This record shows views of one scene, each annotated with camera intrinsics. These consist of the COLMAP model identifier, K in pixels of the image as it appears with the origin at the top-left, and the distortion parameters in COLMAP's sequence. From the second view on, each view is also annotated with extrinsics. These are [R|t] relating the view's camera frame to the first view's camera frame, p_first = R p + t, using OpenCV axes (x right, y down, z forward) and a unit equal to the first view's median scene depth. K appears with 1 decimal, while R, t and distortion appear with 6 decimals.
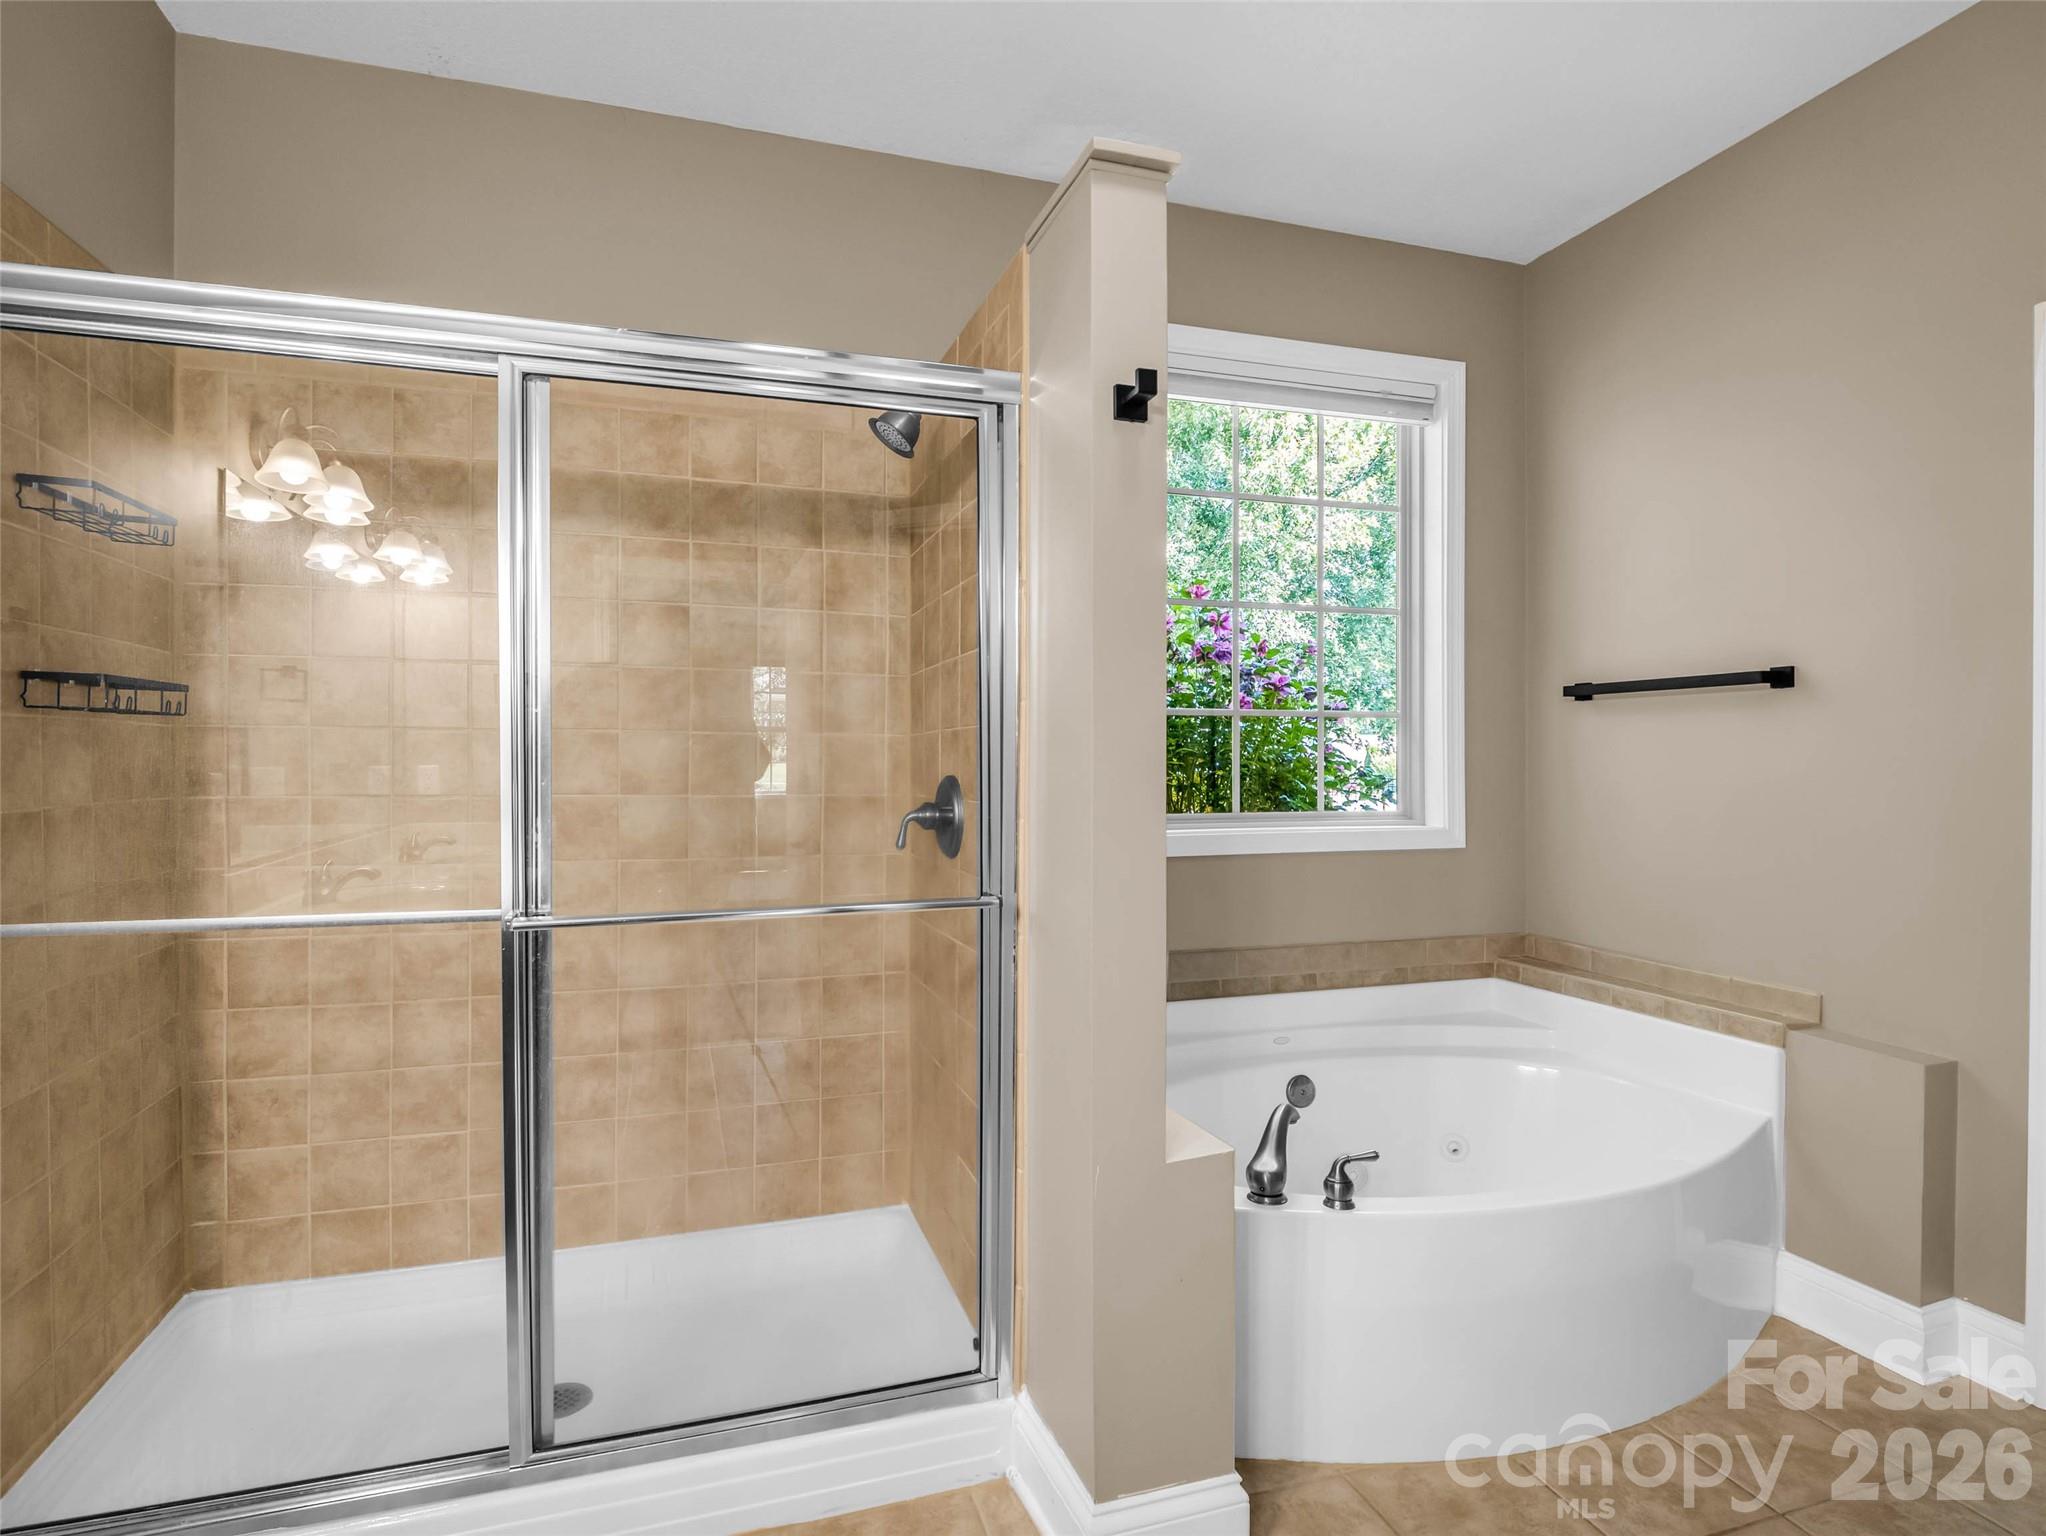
lens RADIAL K [[1015.9, 0, 1032.4], [0, 1015.9, 764.4], [0, 0, 1]] dist [0.000158, -0.009644]
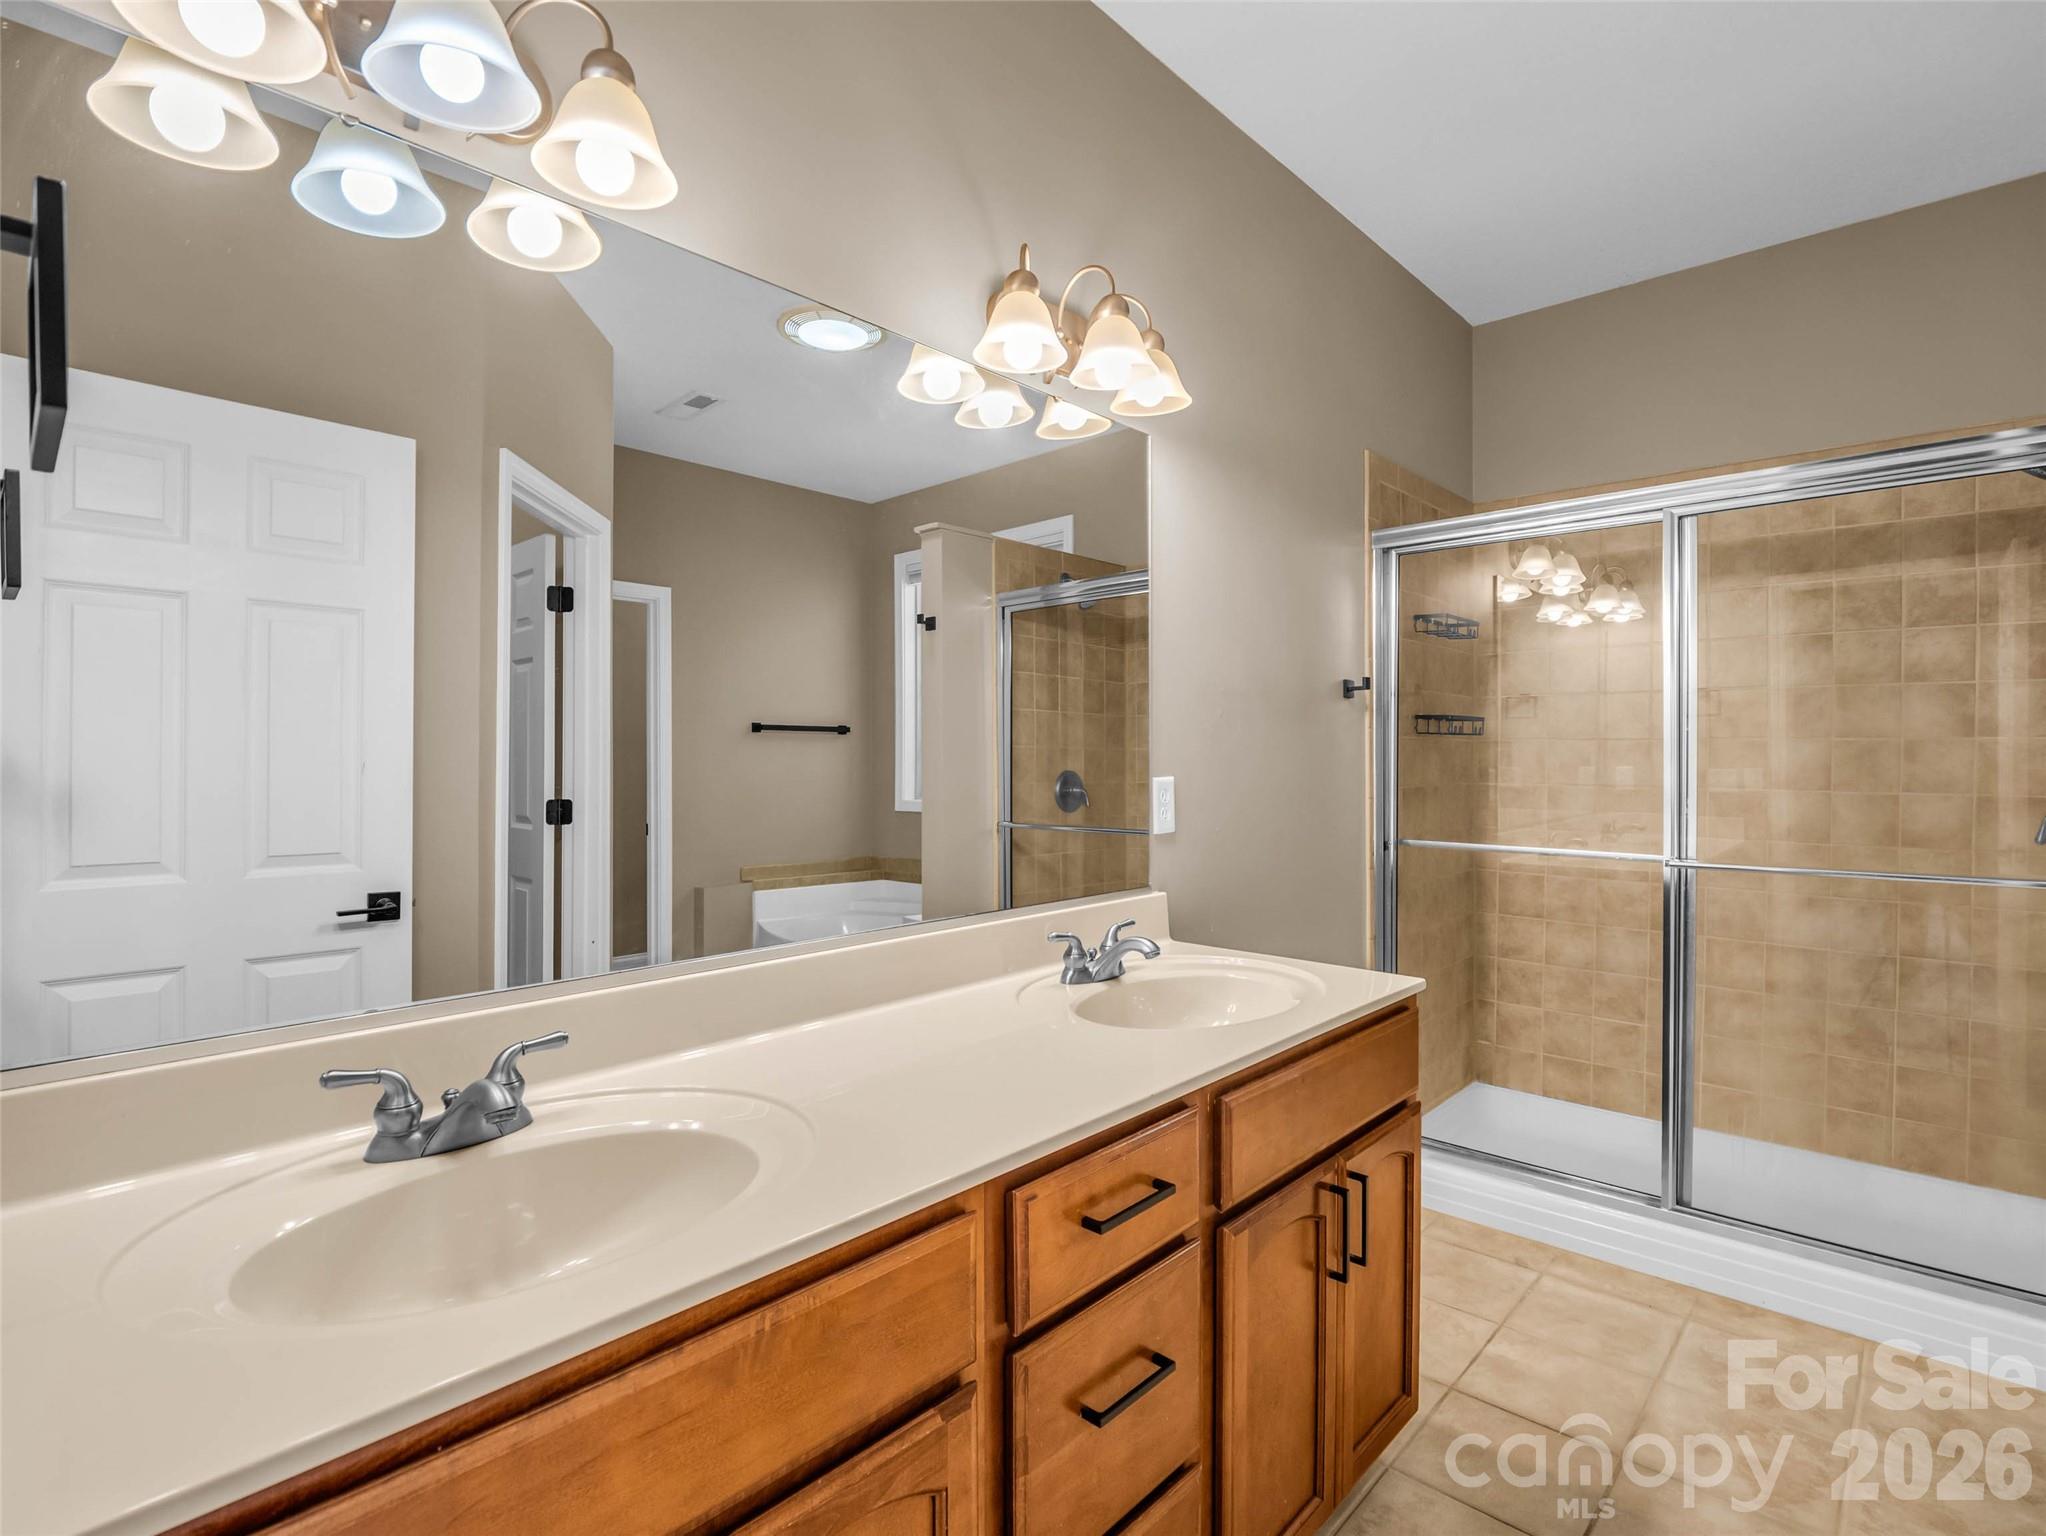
lens RADIAL K [[1057.6, 0, 1030.8], [0, 1057.6, 766.3], [0, 0, 1]] dist [-0.022579, 0.000034]
pose [[0.492967, 0.008179, -0.870009, 0.288093], [-0.006014, 0.999964, 0.005993, -0.000741], [0.870027, 0.002278, 0.492999, -0.464089]]
